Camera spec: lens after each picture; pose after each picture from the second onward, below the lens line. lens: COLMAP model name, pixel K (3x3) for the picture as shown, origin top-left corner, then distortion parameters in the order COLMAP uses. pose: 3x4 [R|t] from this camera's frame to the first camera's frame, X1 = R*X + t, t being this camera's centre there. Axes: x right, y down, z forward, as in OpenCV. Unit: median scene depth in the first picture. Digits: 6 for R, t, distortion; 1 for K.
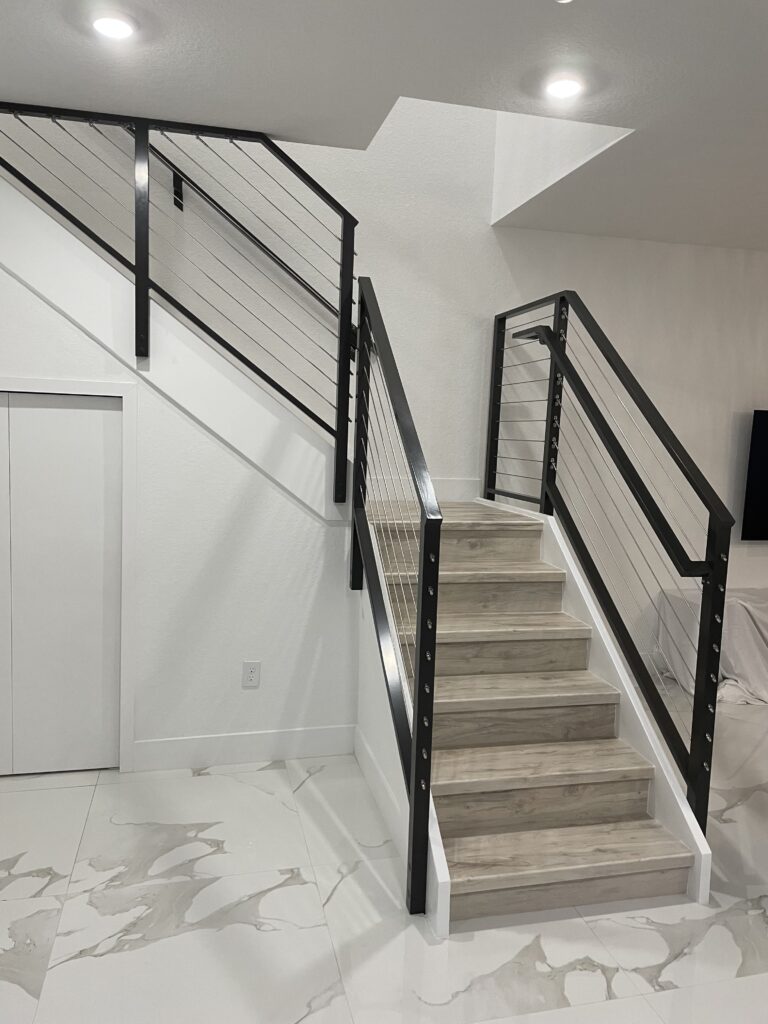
lens RADIAL K [[780.8, 0, 398.7], [0, 780.8, 517.7], [0, 0, 1]] dist [0.074707, -0.119004]
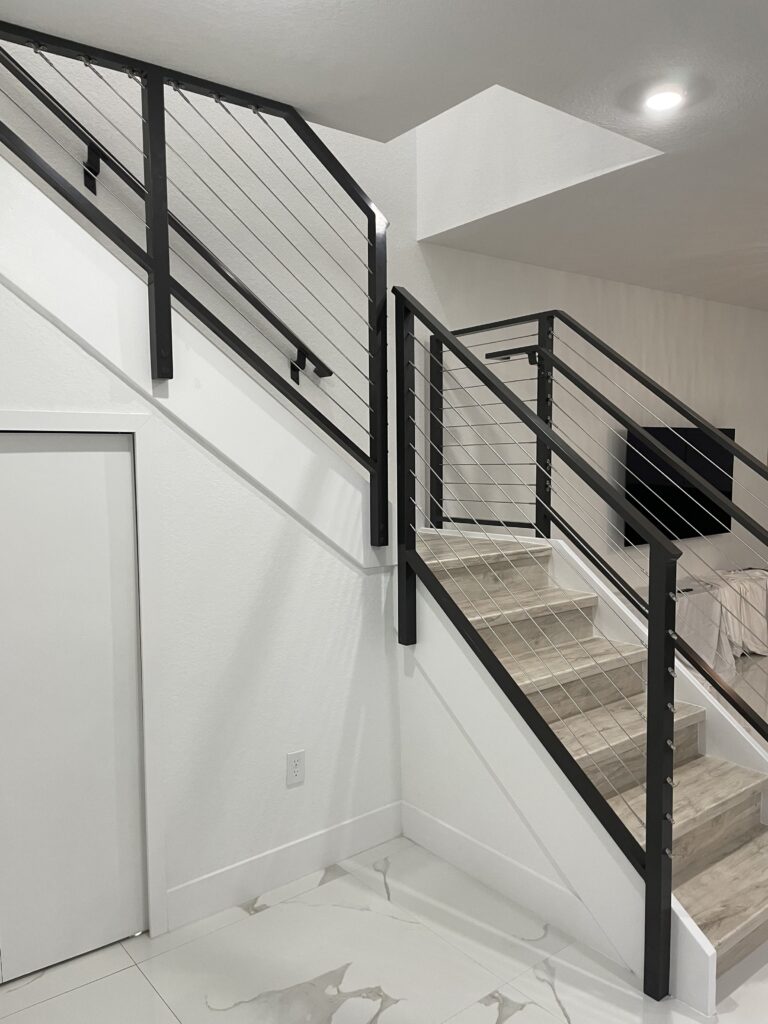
lens RADIAL K [[780.8, 0, 398.7], [0, 780.8, 517.7], [0, 0, 1]] dist [0.074707, -0.119004]
pose [[0.907451, -0.079528, 0.412562, -0.437228], [0.091632, 0.995747, -0.009602, -0.043134], [-0.410043, 0.046517, 0.910879, 0.221764]]
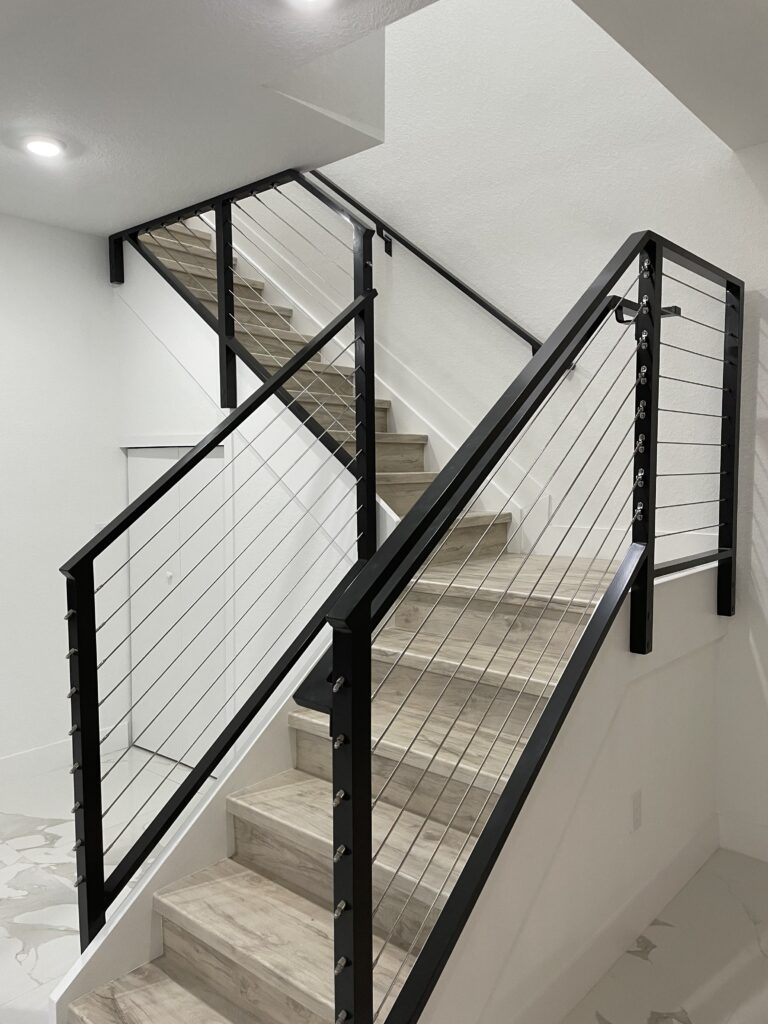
lens RADIAL K [[780.8, 0, 398.7], [0, 780.8, 517.7], [0, 0, 1]] dist [0.074707, -0.119004]
pose [[0.572523, 0.018762, -0.819674, 0.688369], [-0.067925, 0.997387, -0.024614, -0.041165], [0.817070, 0.069769, 0.572302, 0.572602]]
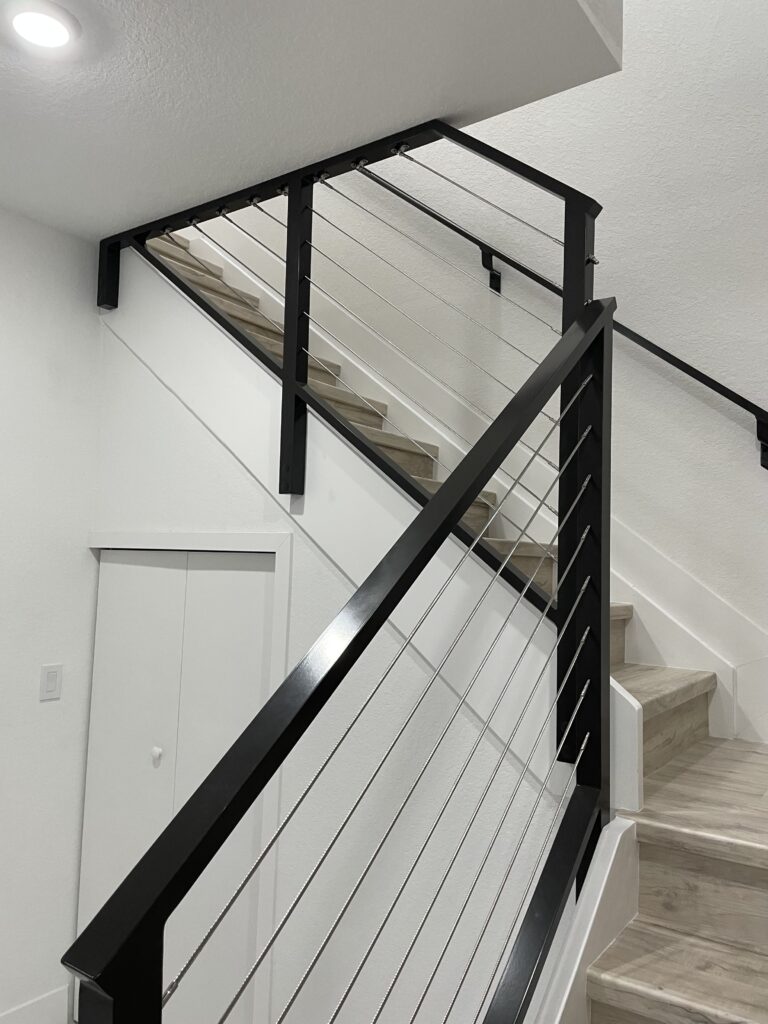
lens RADIAL K [[788.2, 0, 375.7], [0, 788.2, 512.0], [0, 0, 1]] dist [0.013115, 0.010300]
pose [[0.637139, -0.062112, -0.768242, 0.245084], [-0.092521, 0.983377, -0.156237, -0.087698], [0.765176, 0.170623, 0.620801, 0.626389]]
